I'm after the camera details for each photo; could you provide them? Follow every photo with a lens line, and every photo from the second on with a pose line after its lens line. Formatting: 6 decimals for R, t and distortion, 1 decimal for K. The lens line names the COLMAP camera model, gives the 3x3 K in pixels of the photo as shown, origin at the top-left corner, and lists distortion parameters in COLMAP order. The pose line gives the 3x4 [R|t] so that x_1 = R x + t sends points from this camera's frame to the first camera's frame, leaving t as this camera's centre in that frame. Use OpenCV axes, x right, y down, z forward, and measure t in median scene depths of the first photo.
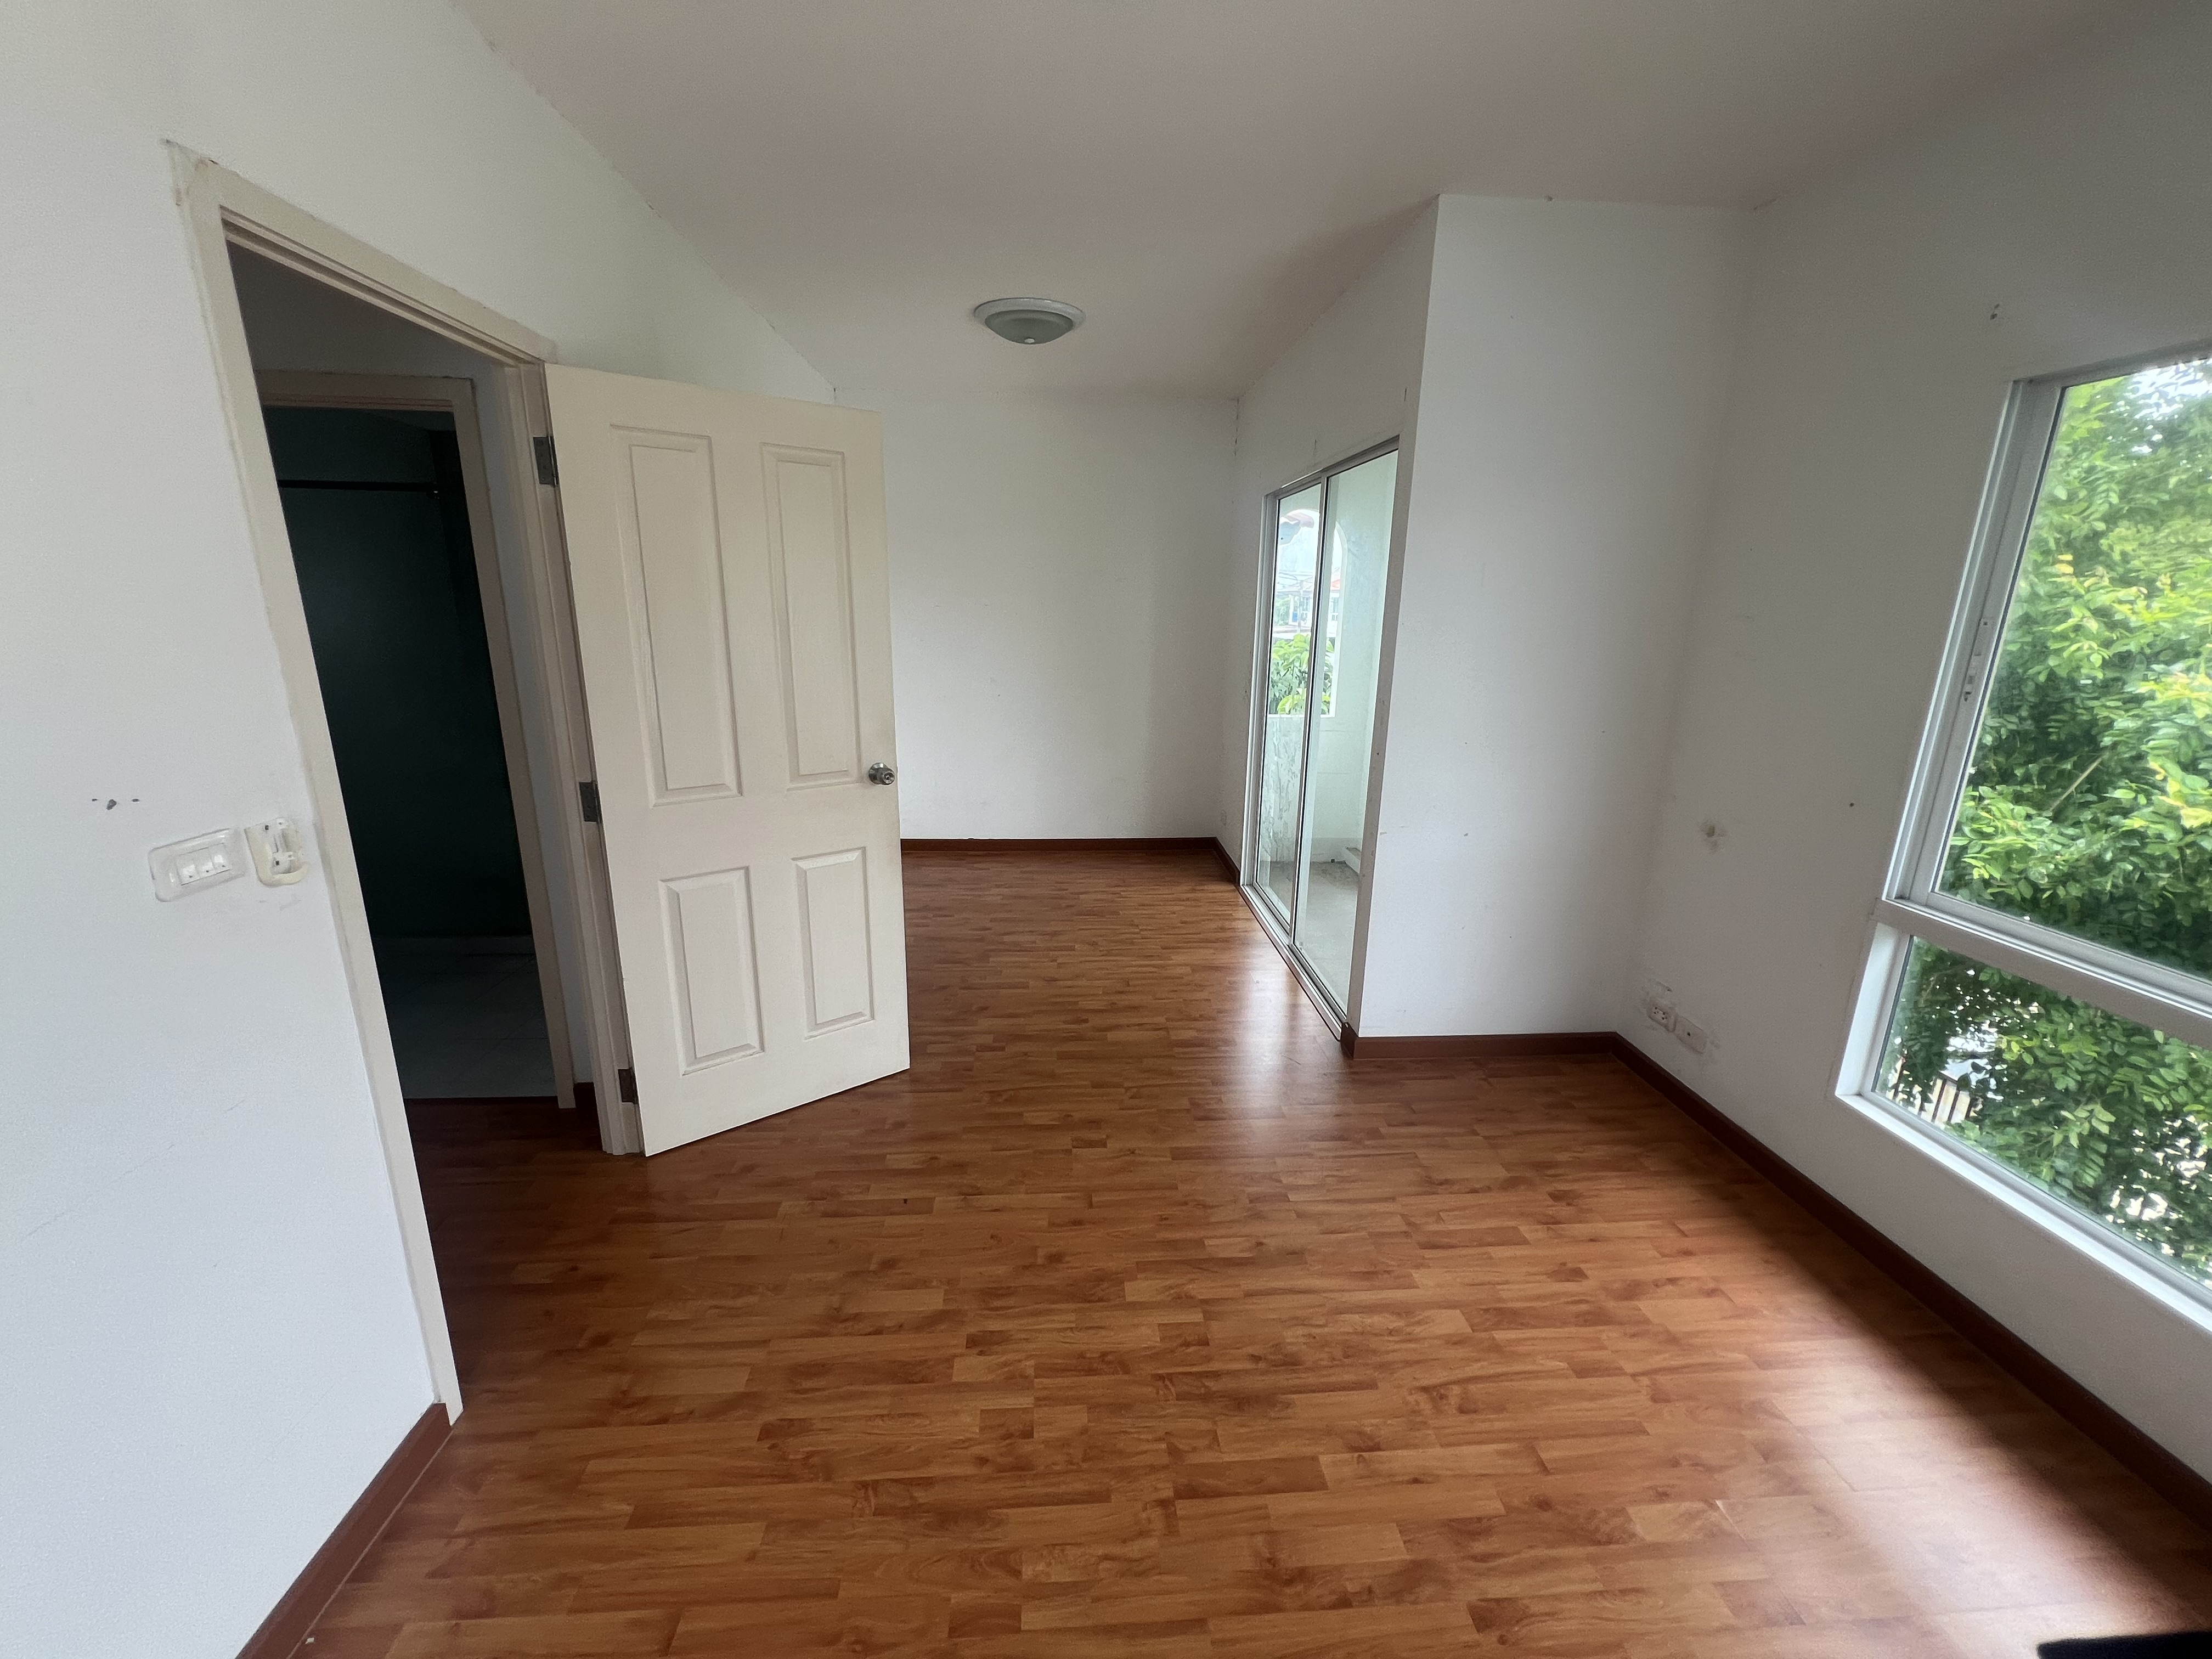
lens RADIAL K [[889.1, 0, 1106.0], [0, 889.1, 829.5], [0, 0, 1]] dist [-0.001017, 0.000009]
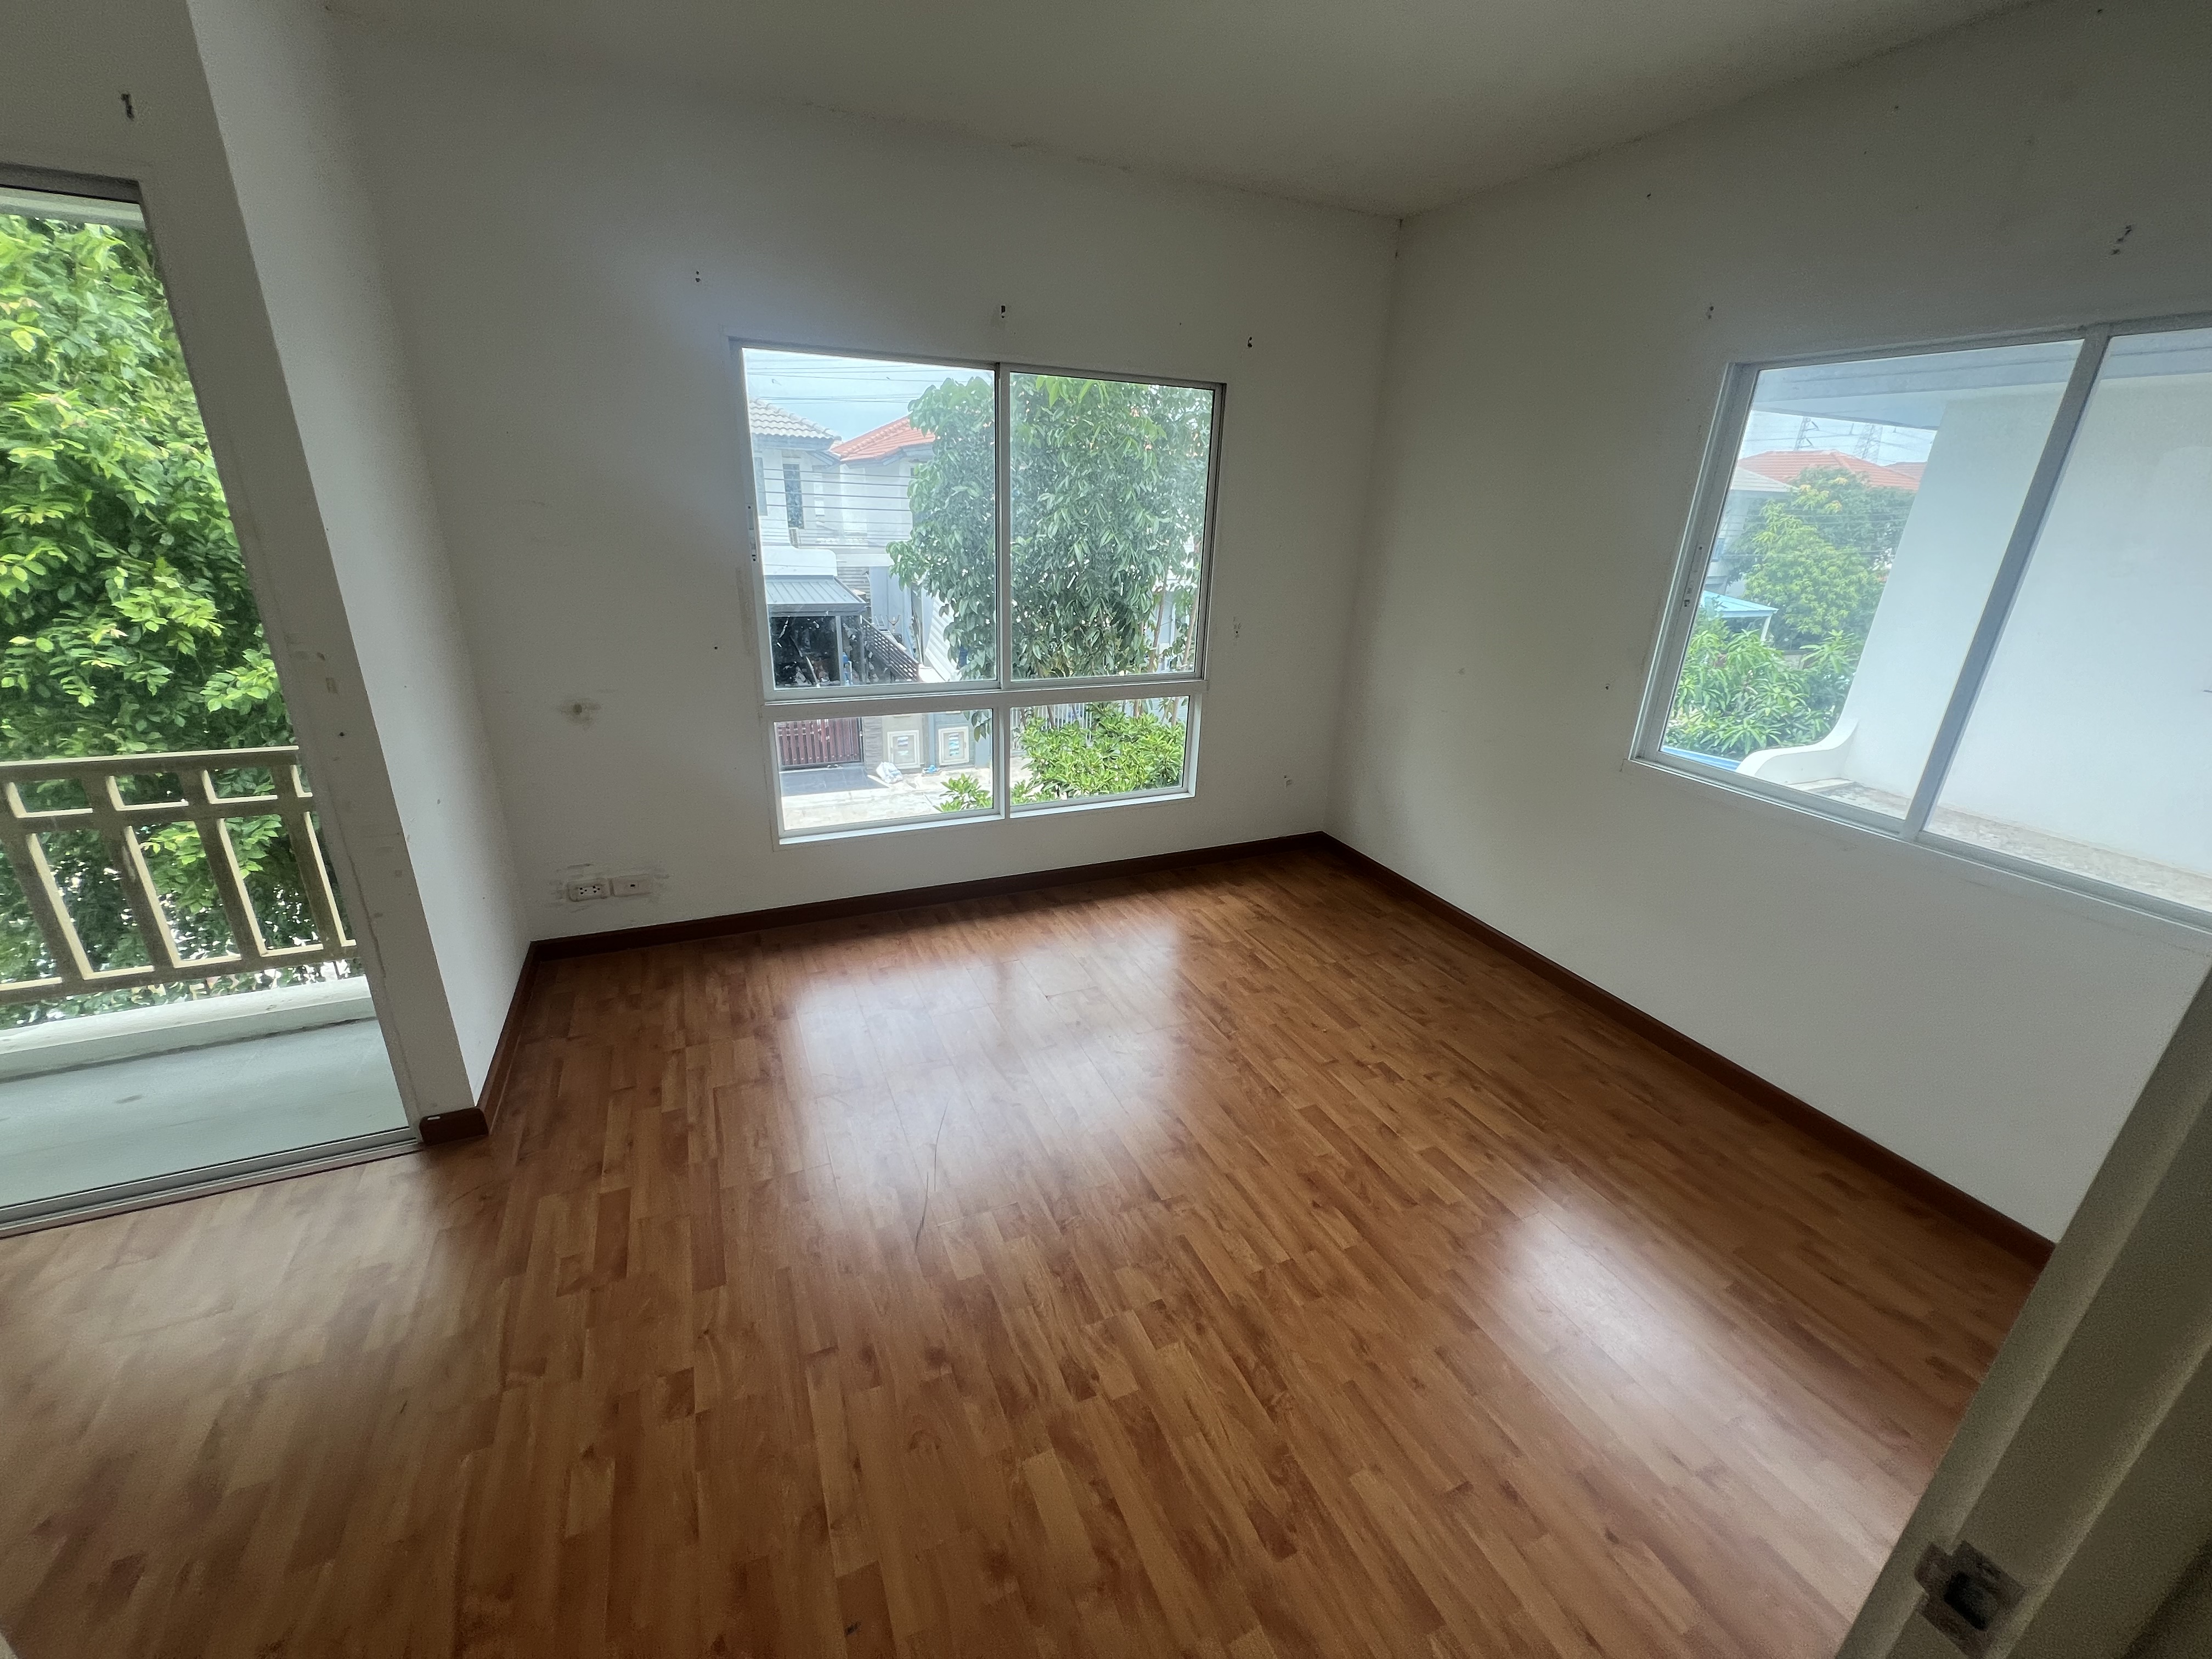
lens RADIAL K [[889.1, 0, 1106.0], [0, 889.1, 829.5], [0, 0, 1]] dist [-0.001017, 0.000009]
pose [[-0.348028, -0.356558, 0.867031, -0.807688], [0.191734, 0.878228, 0.438125, -0.338542], [-0.917668, 0.318720, -0.237284, 1.122125]]
